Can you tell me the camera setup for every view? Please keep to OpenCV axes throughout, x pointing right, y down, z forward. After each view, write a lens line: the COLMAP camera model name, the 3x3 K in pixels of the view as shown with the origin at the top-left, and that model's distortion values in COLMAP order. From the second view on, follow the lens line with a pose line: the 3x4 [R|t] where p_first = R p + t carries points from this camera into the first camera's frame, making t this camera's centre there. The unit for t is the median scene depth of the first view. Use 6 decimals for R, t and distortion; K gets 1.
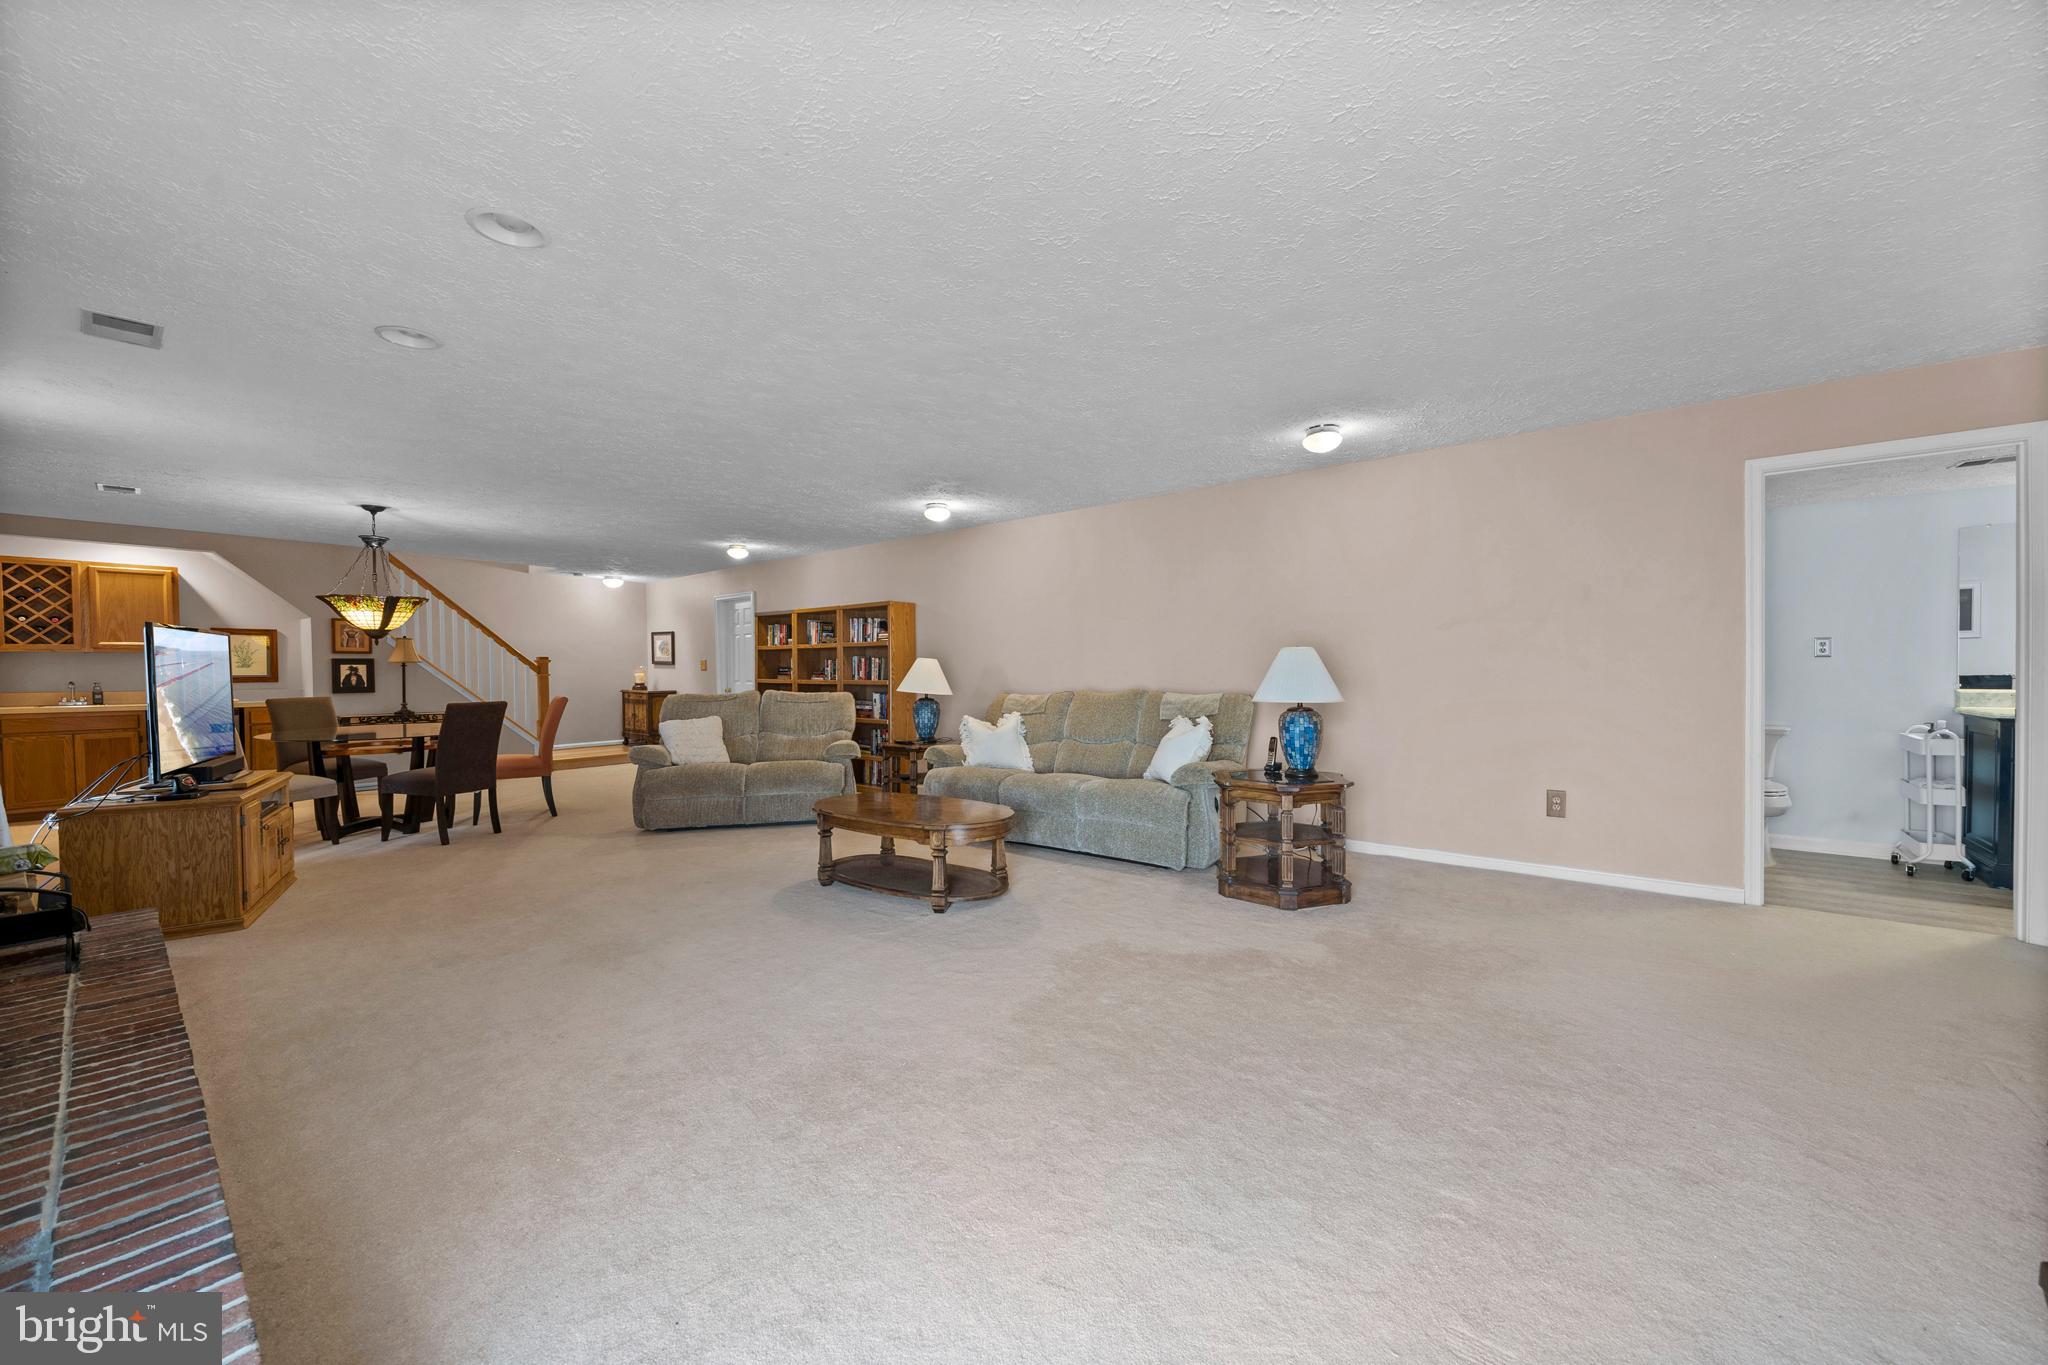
lens RADIAL K [[760.4, 0, 1024.0], [0, 760.4, 682.5], [0, 0, 1]] dist [0.001566, 0.000048]
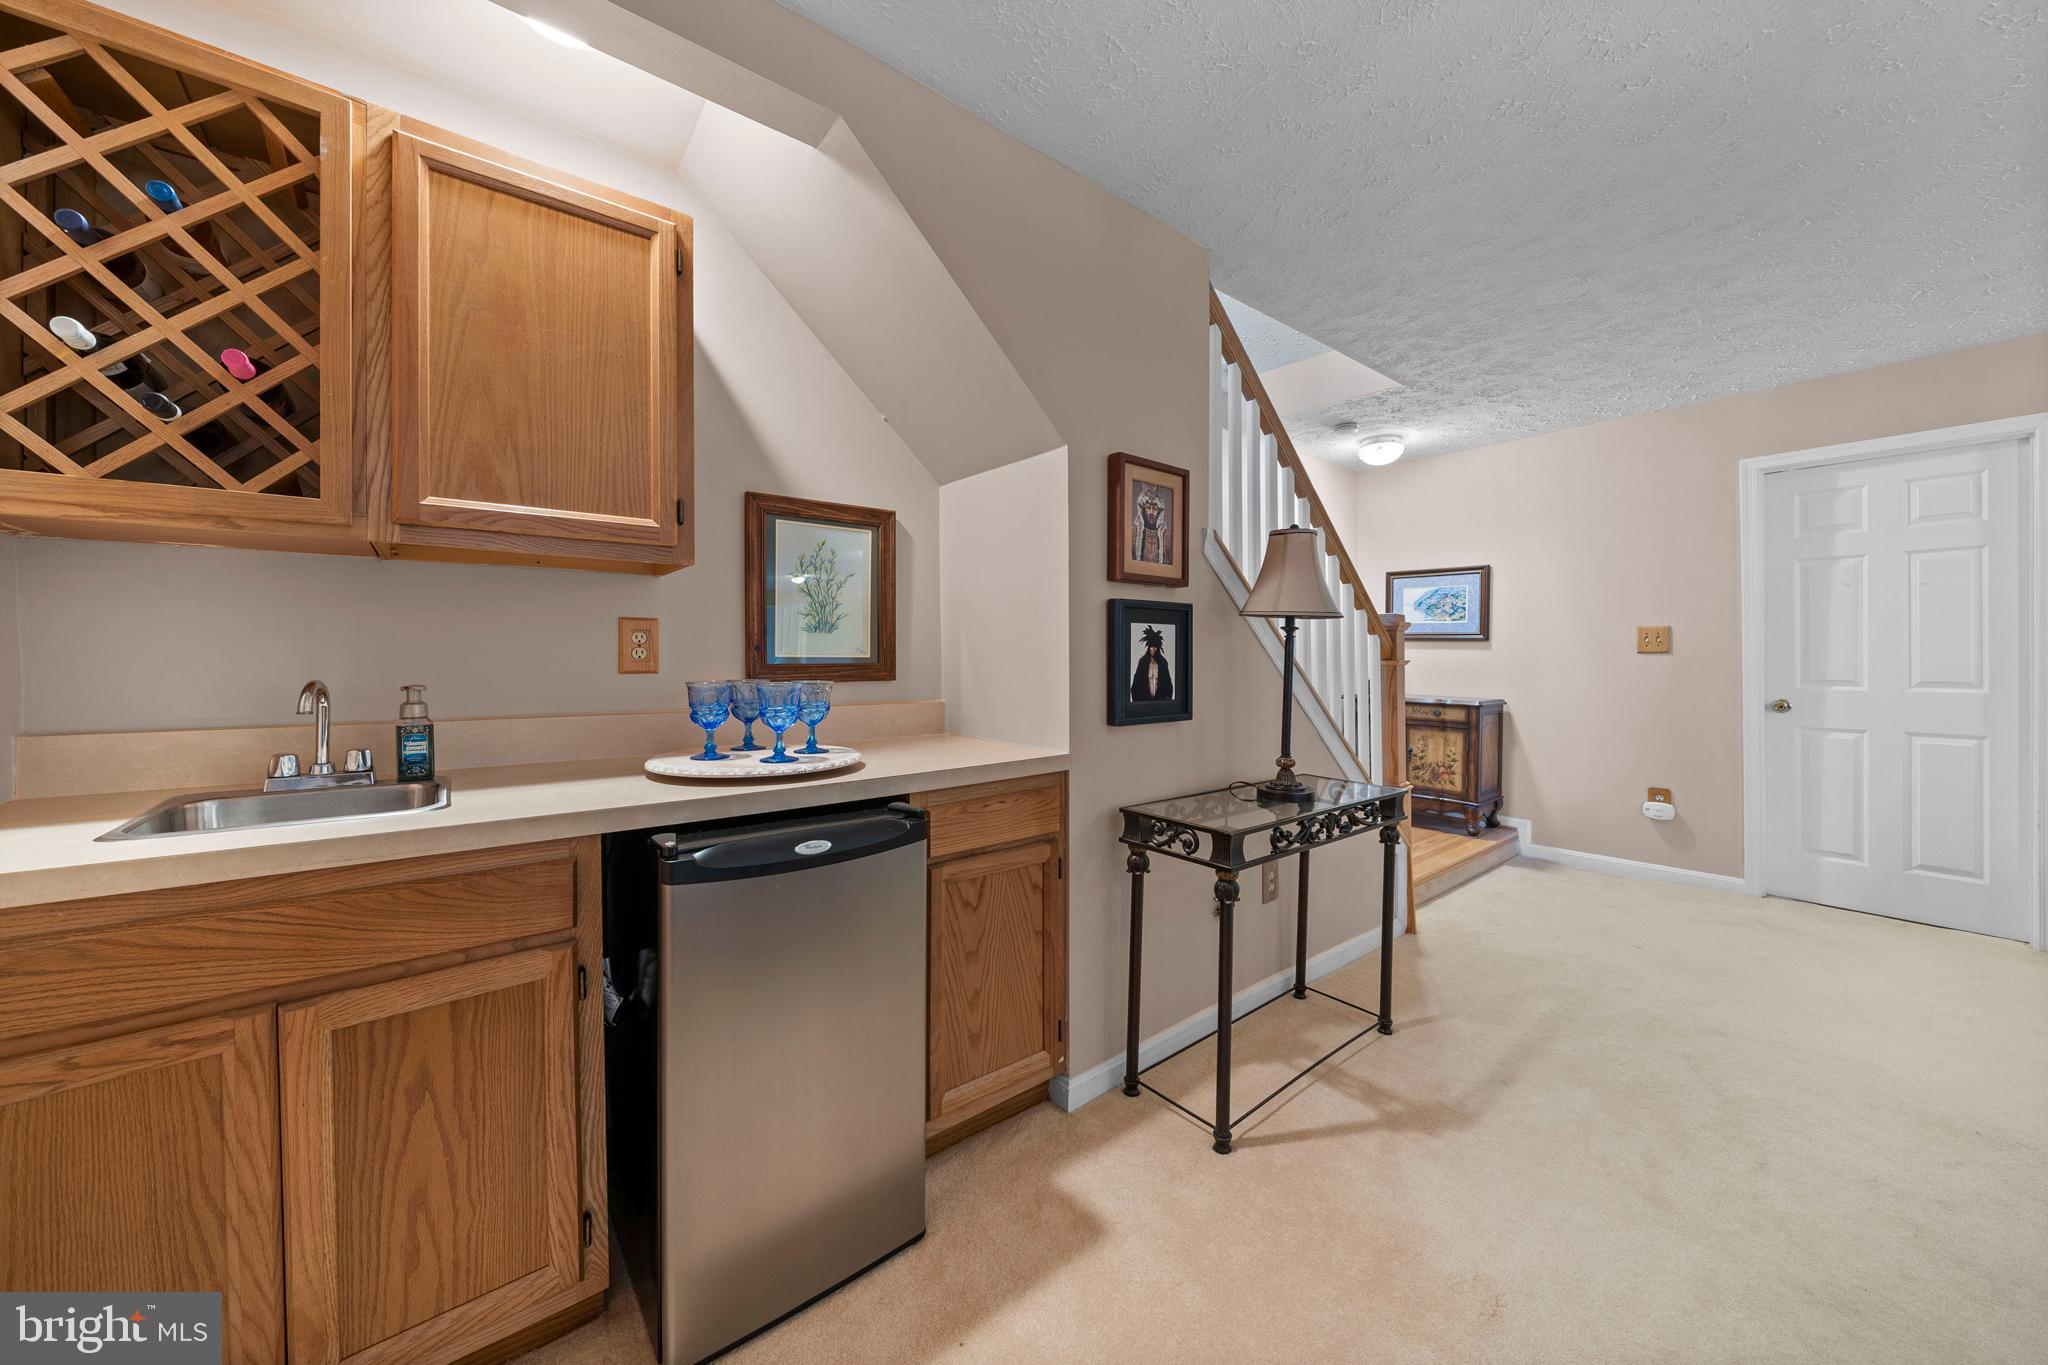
lens RADIAL K [[708.7, 0, 1018.1], [0, 708.7, 660.3], [0, 0, 1]] dist [-0.008203, 0.000201]
pose [[0.979141, 0.009284, -0.202972, -0.998434], [-0.011475, 0.999888, -0.009620, -0.007320], [0.202860, 0.011748, 0.979137, 0.831699]]
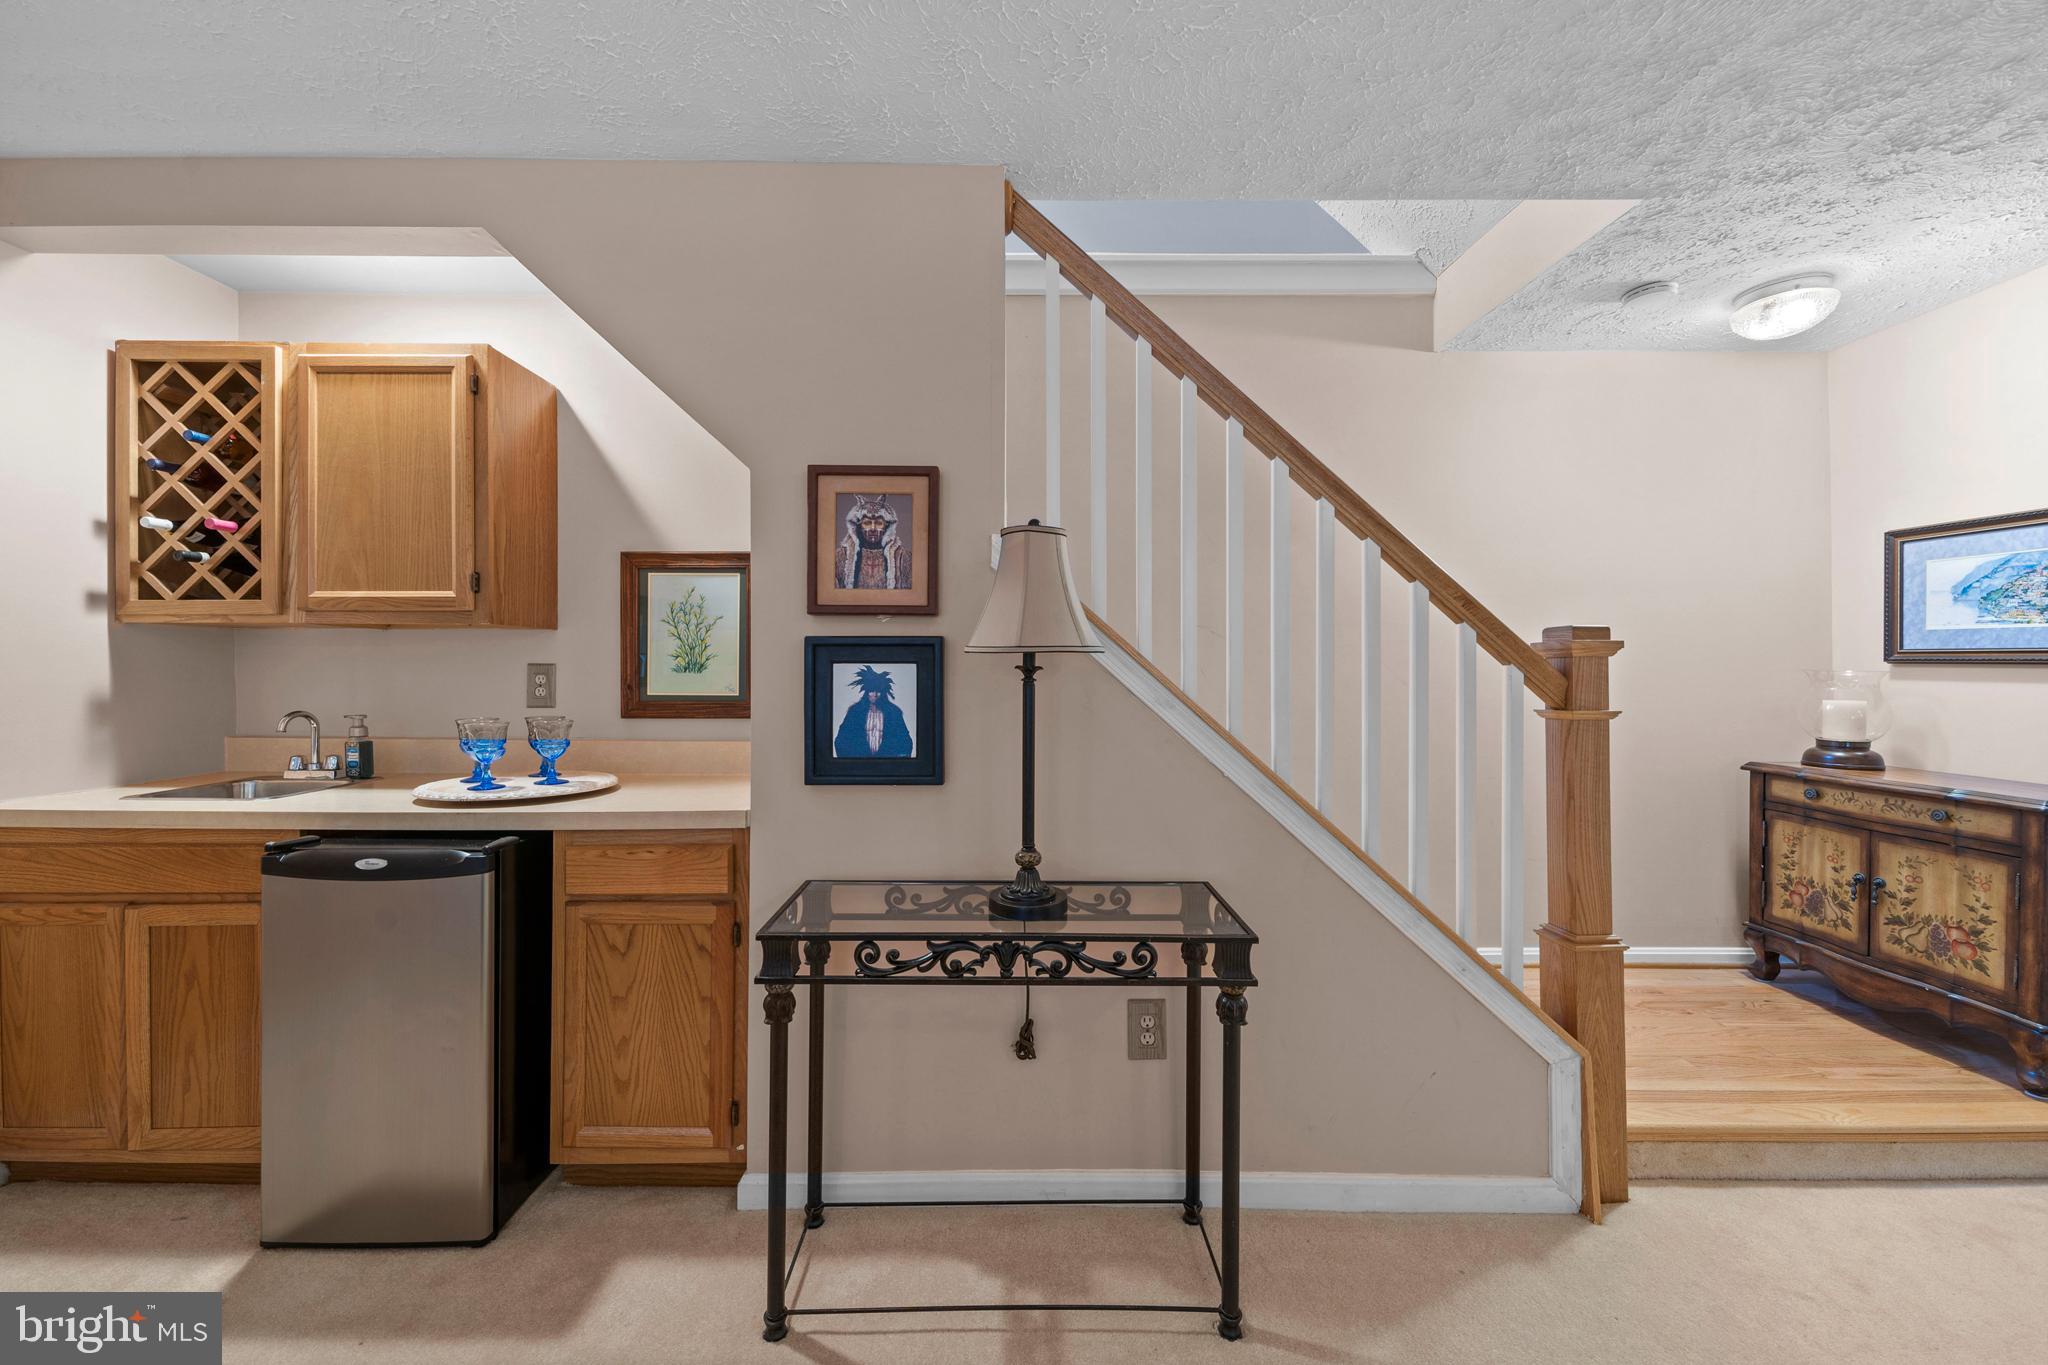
lens RADIAL K [[760.3, 0, 1025.9], [0, 760.3, 673.3], [0, 0, 1]] dist [0.003175, -0.000189]
pose [[0.648337, 0.010136, -0.761286, -0.766677], [-0.020056, 0.999792, -0.003769, -0.023152], [0.761089, 0.017712, 0.648405, 1.006992]]
